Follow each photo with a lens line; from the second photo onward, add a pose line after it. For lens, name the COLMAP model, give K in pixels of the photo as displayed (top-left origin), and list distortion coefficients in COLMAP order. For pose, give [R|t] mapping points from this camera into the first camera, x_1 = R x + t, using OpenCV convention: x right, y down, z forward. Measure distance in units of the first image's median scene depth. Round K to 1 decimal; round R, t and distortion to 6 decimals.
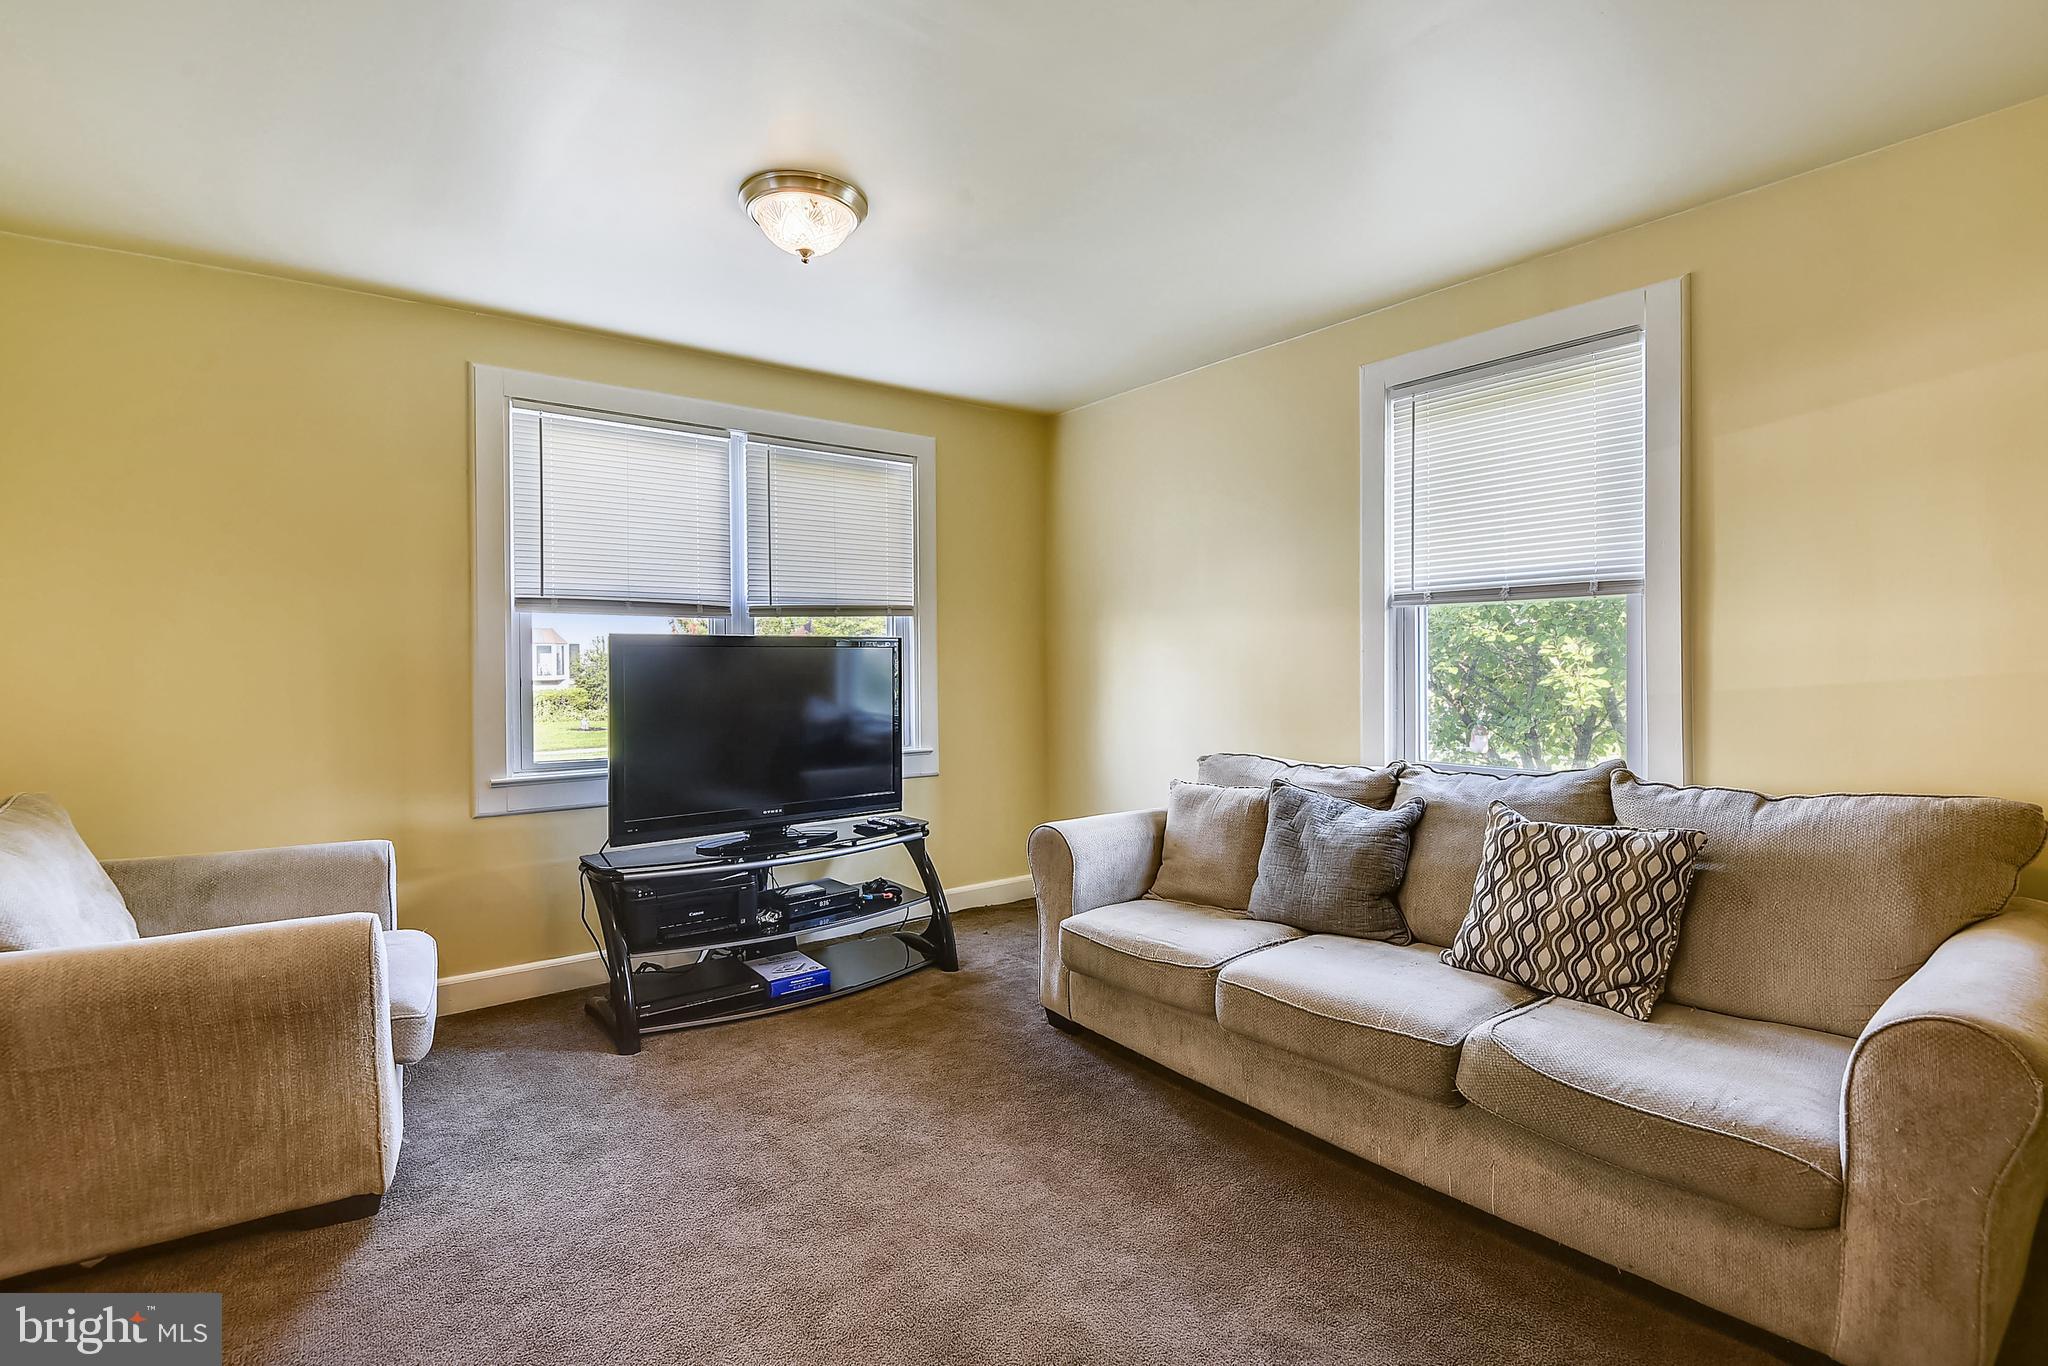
lens RADIAL K [[965.2, 0, 1022.0], [0, 965.2, 665.8], [0, 0, 1]] dist [0.027644, -0.027383]
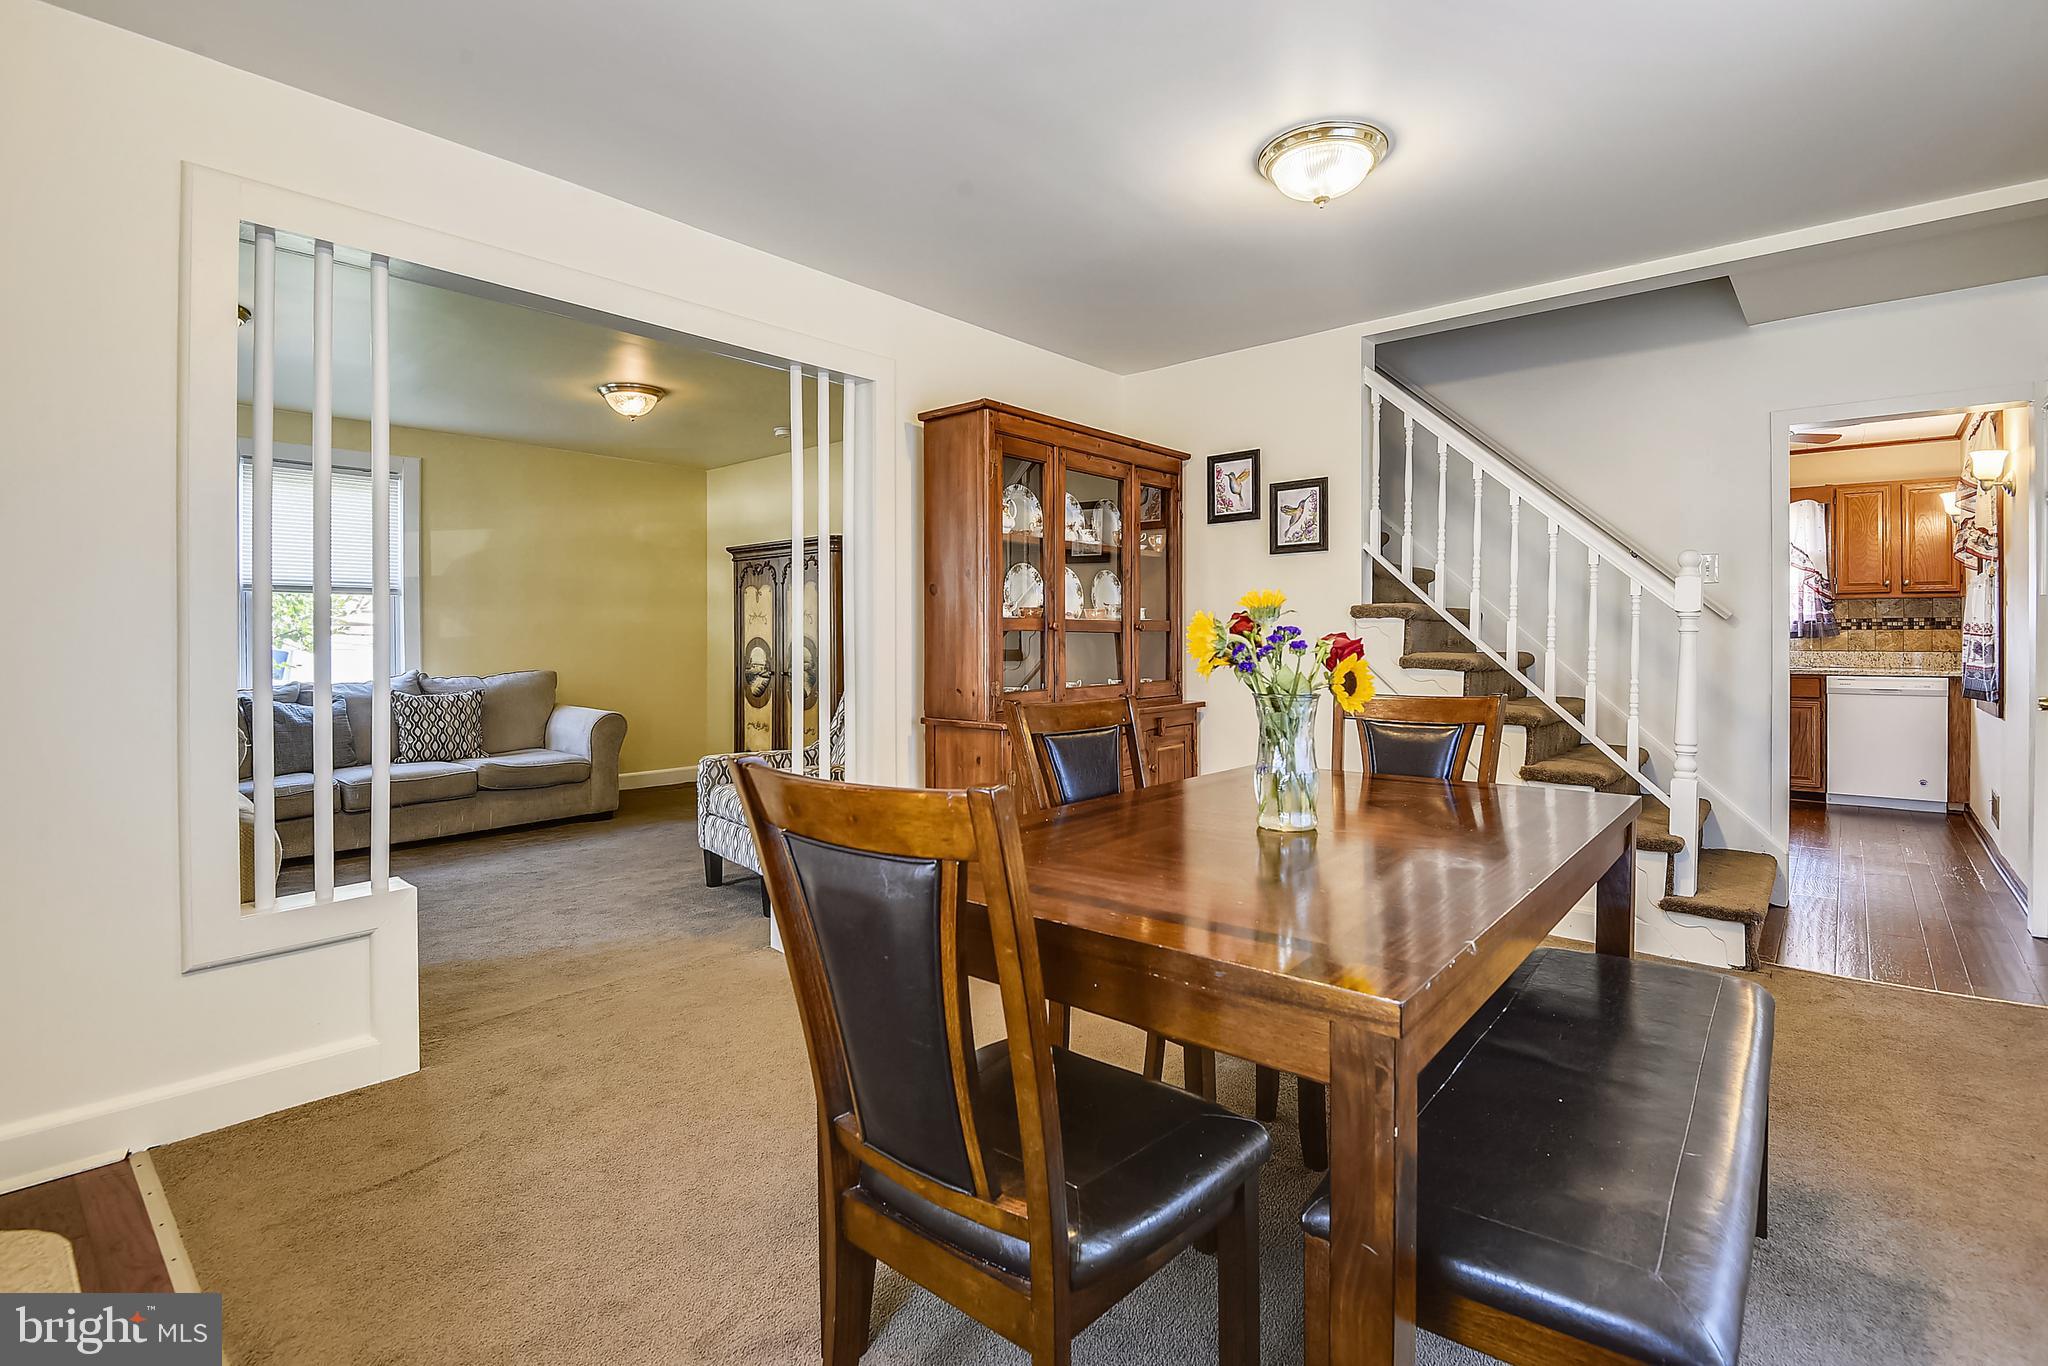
lens RADIAL K [[965.2, 0, 1022.0], [0, 965.2, 665.8], [0, 0, 1]] dist [0.027644, -0.027383]
pose [[-0.202361, -0.018718, 0.979132, -2.335996], [0.004436, 0.999790, 0.020030, 0.059948], [-0.979301, 0.008396, -0.202235, 0.085195]]
